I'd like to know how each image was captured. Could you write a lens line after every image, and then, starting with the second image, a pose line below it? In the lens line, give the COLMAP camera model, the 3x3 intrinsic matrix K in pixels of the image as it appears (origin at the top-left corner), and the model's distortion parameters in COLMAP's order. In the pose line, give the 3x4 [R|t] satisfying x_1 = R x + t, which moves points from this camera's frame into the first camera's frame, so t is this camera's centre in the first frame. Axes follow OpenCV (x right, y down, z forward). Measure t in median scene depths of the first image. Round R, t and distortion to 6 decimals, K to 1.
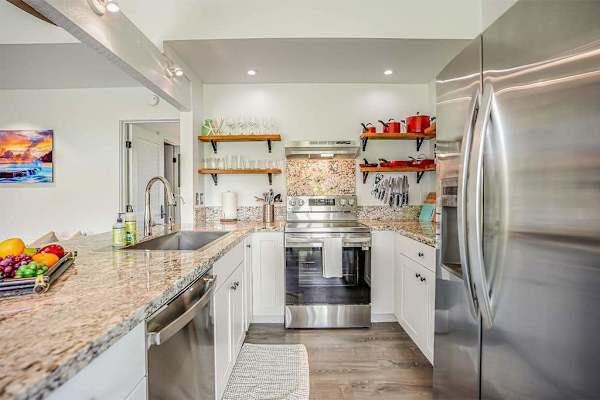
lens RADIAL K [[285.9, 0, 301.8], [0, 285.9, 193.0], [0, 0, 1]] dist [-0.066818, 0.027708]
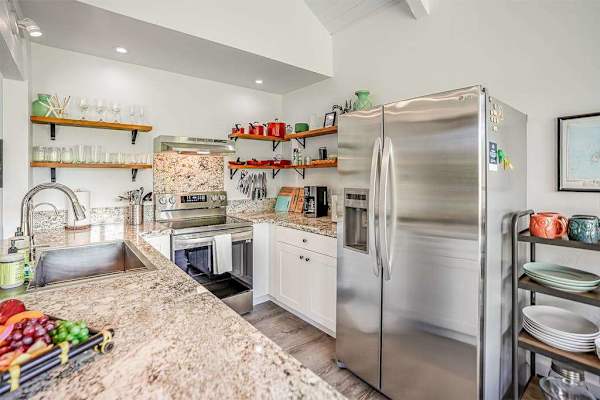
lens RADIAL K [[299.5, 0, 300.5], [0, 299.5, 174.0], [0, 0, 1]] dist [-0.033153, 0.000216]
pose [[0.762258, 0.007062, 0.647235, -0.320004], [-0.006362, 0.999974, -0.003418, -0.053277], [-0.647242, -0.001513, 0.762283, -0.018108]]
